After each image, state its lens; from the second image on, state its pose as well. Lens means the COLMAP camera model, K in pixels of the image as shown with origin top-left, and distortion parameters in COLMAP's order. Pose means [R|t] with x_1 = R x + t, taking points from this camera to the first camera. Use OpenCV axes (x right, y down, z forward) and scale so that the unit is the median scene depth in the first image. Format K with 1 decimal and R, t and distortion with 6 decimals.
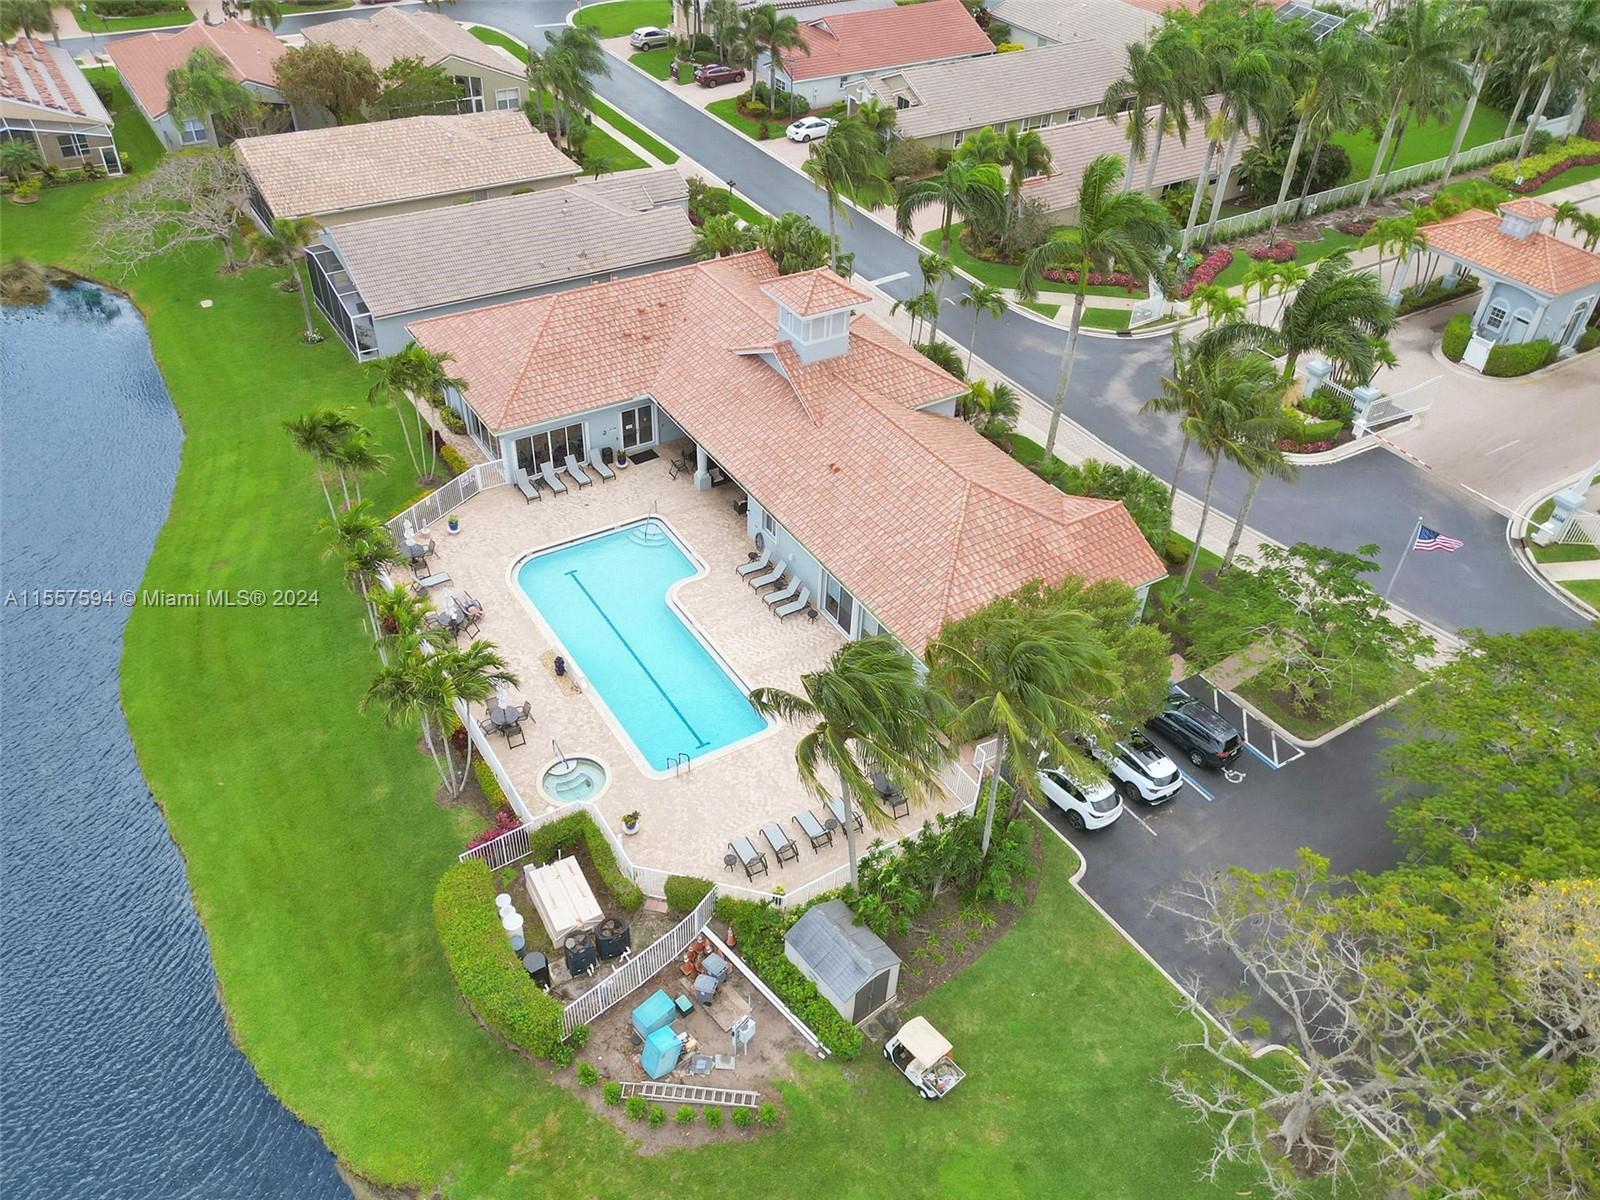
lens RADIAL K [[1205.8, 0, 800.0], [0, 1205.8, 600.0], [0, 0, 1]] dist [0.042441, -0.003060]
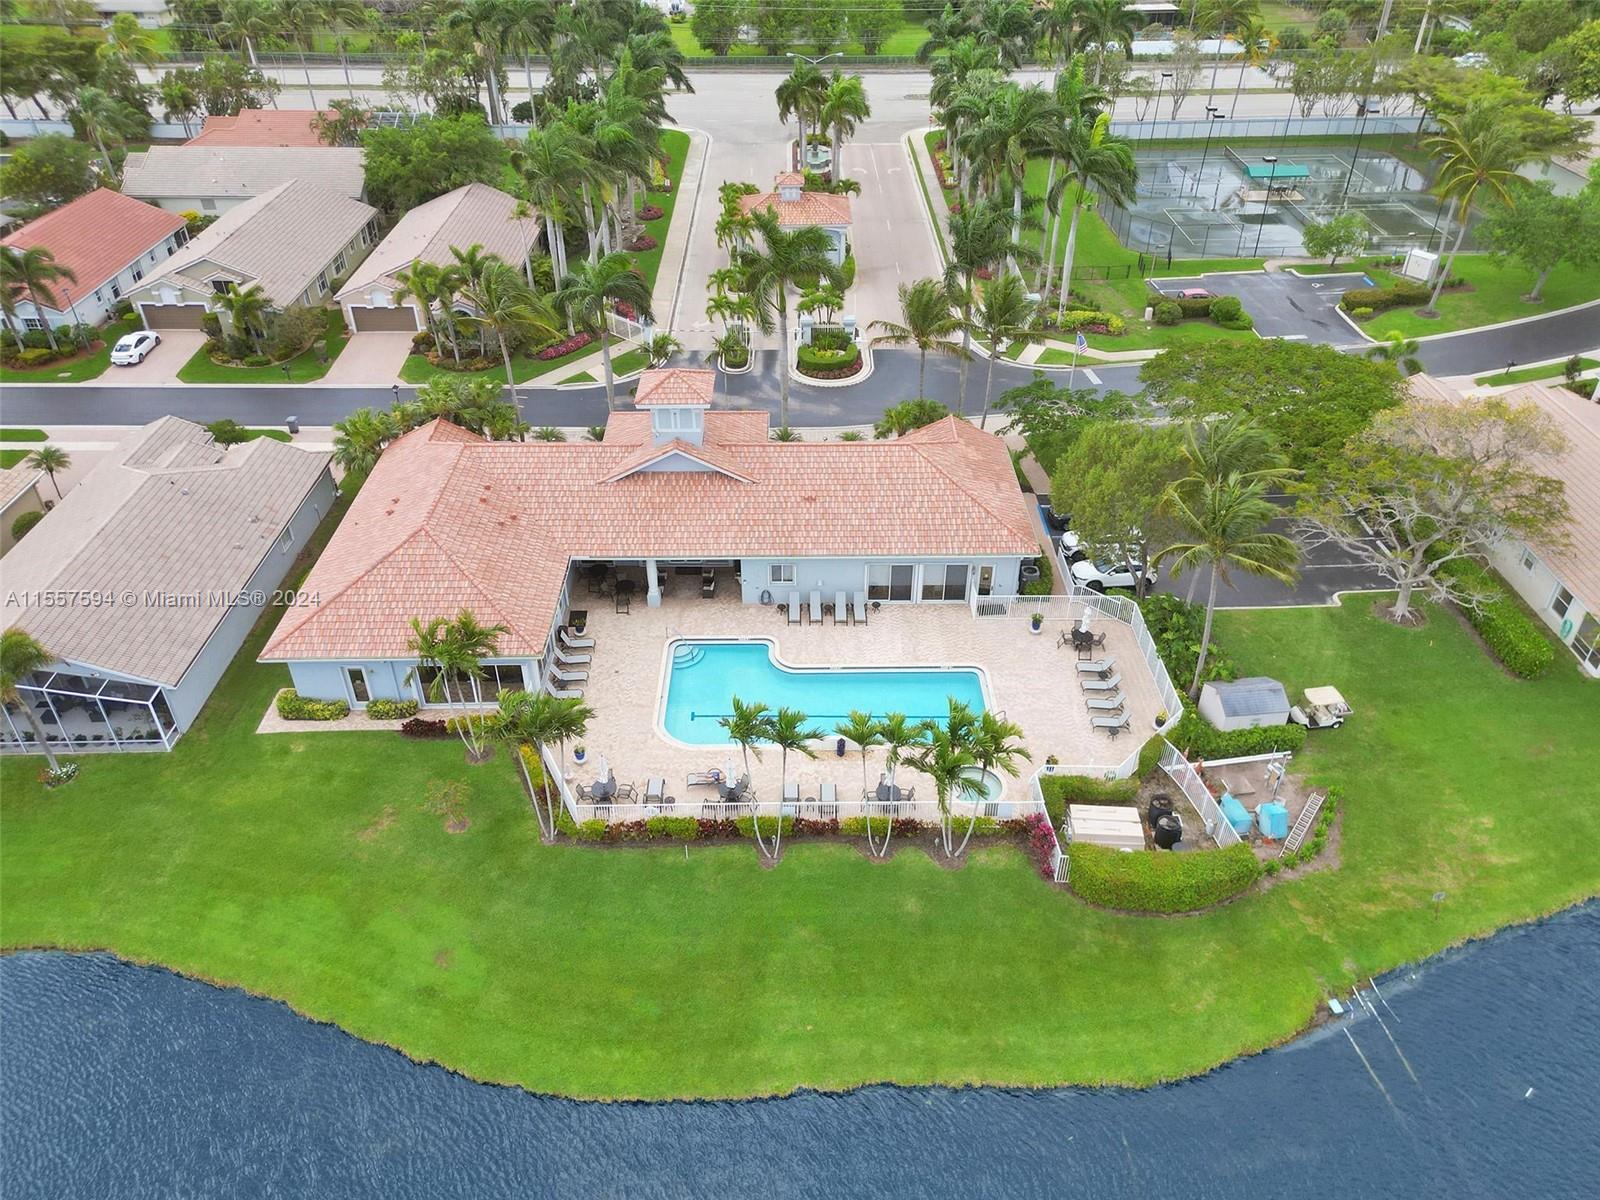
lens RADIAL K [[1205.8, 0, 800.0], [0, 1205.8, 600.0], [0, 0, 1]] dist [0.042441, -0.003060]
pose [[0.526295, -0.518419, 0.673985, -1.011670], [0.563932, 0.806046, 0.179641, -0.306450], [-0.636392, 0.285537, 0.716571, 0.273607]]
